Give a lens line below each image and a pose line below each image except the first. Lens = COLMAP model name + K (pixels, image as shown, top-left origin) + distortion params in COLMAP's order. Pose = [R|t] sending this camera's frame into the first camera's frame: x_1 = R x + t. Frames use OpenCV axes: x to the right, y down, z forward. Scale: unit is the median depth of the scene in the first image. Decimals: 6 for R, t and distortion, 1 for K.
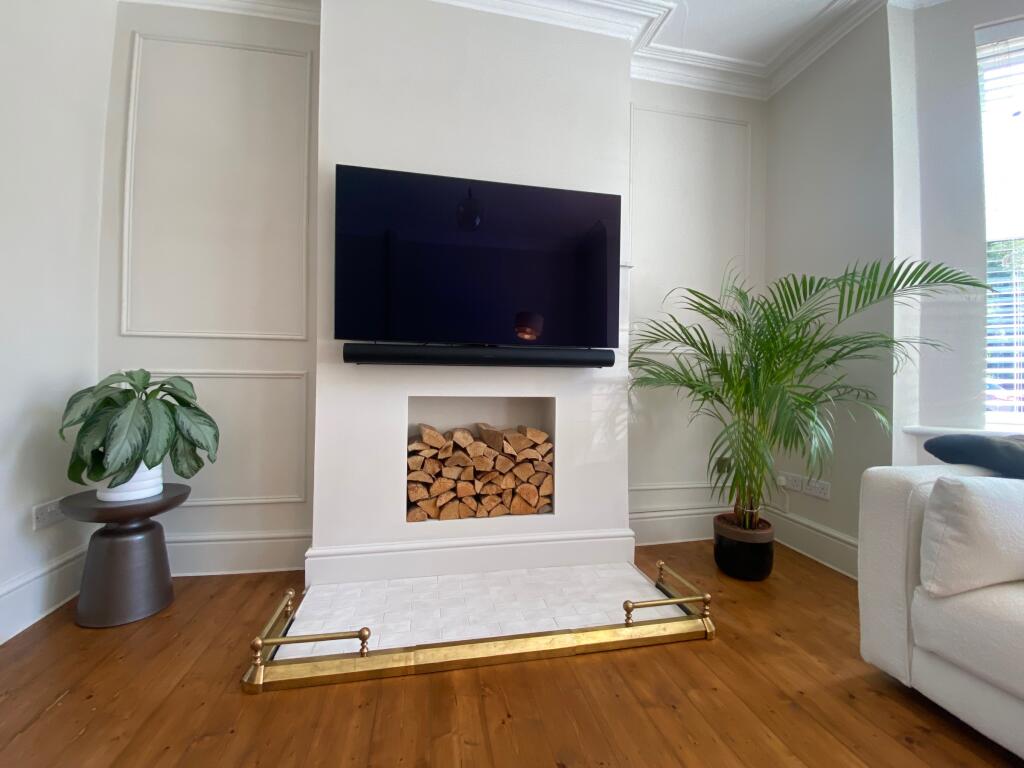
lens RADIAL K [[416.0, 0, 511.9], [0, 416.0, 379.3], [0, 0, 1]] dist [0.008163, -0.014771]
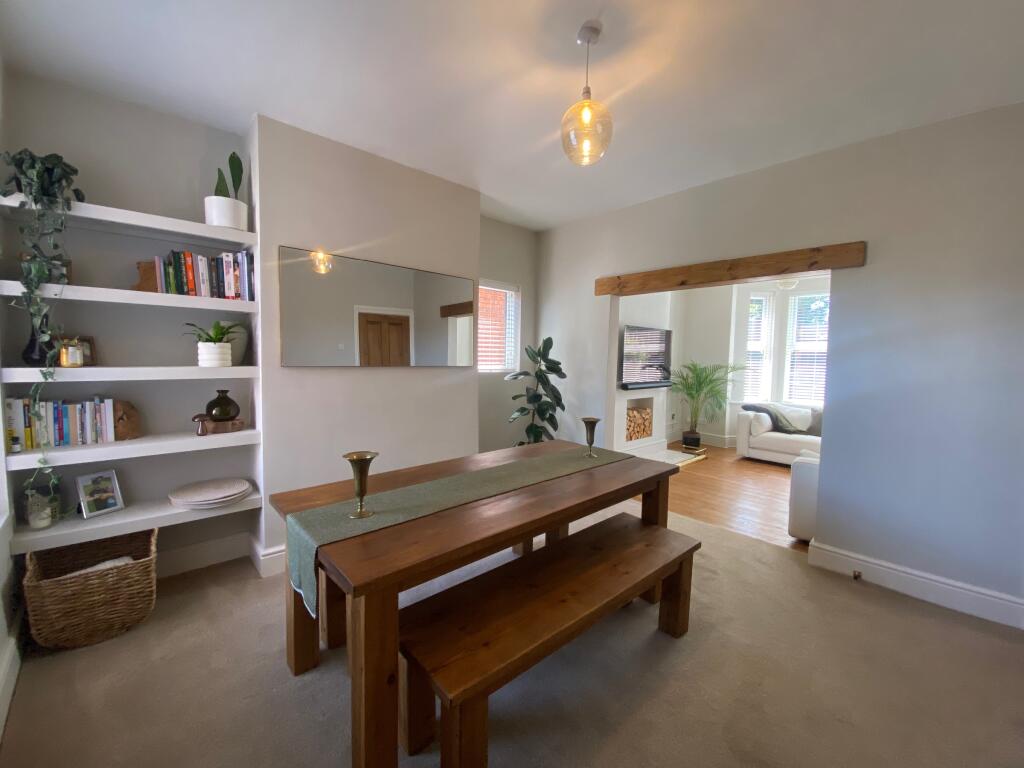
lens RADIAL K [[416.0, 0, 503.9], [0, 416.0, 384.6], [0, 0, 1]] dist [0.008163, -0.014771]
pose [[0.863778, -0.034868, 0.502666, -2.390160], [-0.003347, 0.997184, 0.074922, -0.275170], [-0.503862, -0.066398, 0.861228, -1.052043]]
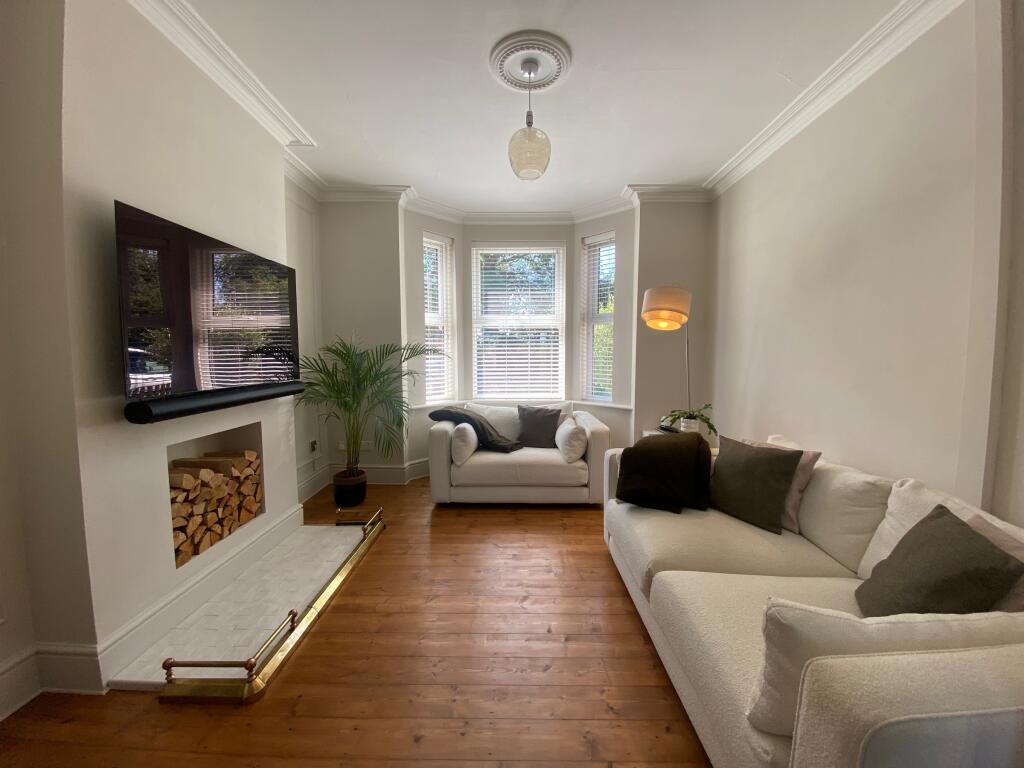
lens RADIAL K [[416.0, 0, 516.7], [0, 416.0, 378.1], [0, 0, 1]] dist [0.008163, -0.014771]
pose [[0.199213, -0.074414, 0.977127, -0.994951], [0.005256, 0.997179, 0.074870, -0.185007], [-0.979942, -0.009780, 0.199042, -0.006451]]
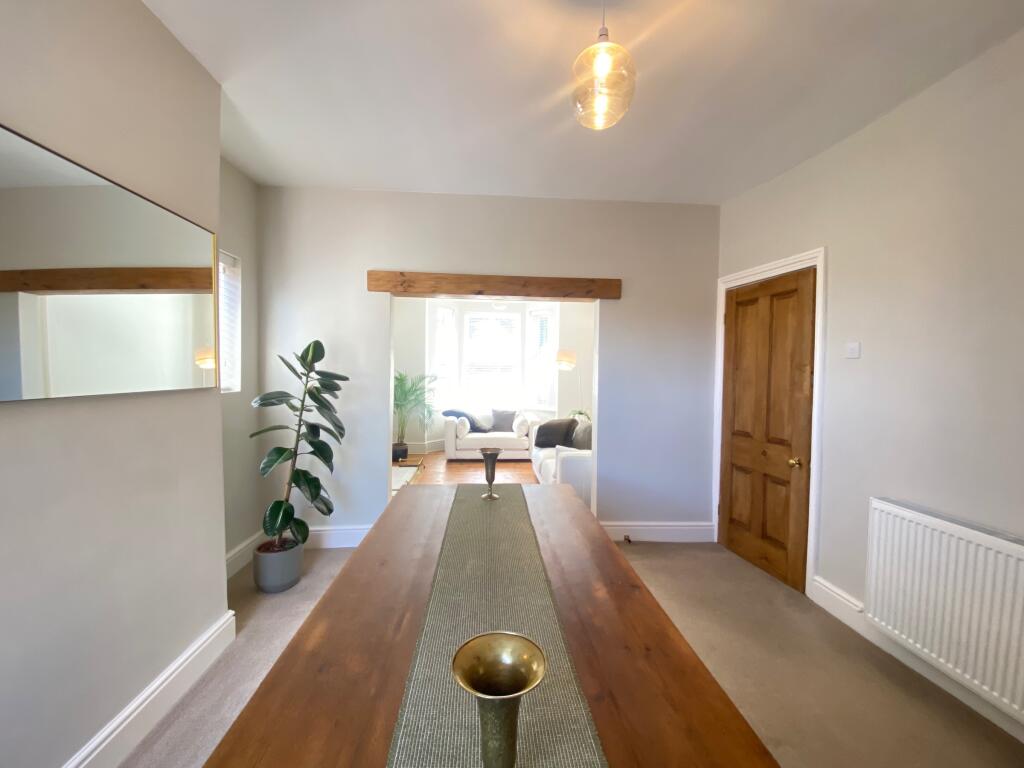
lens RADIAL K [[416.0, 0, 509.1], [0, 416.0, 383.4], [0, 0, 1]] dist [0.008163, -0.014771]
pose [[0.137344, -0.043774, 0.989556, -2.505421], [-0.012795, 0.998861, 0.045961, -0.282212], [-0.990441, -0.018974, 0.136628, -0.236903]]
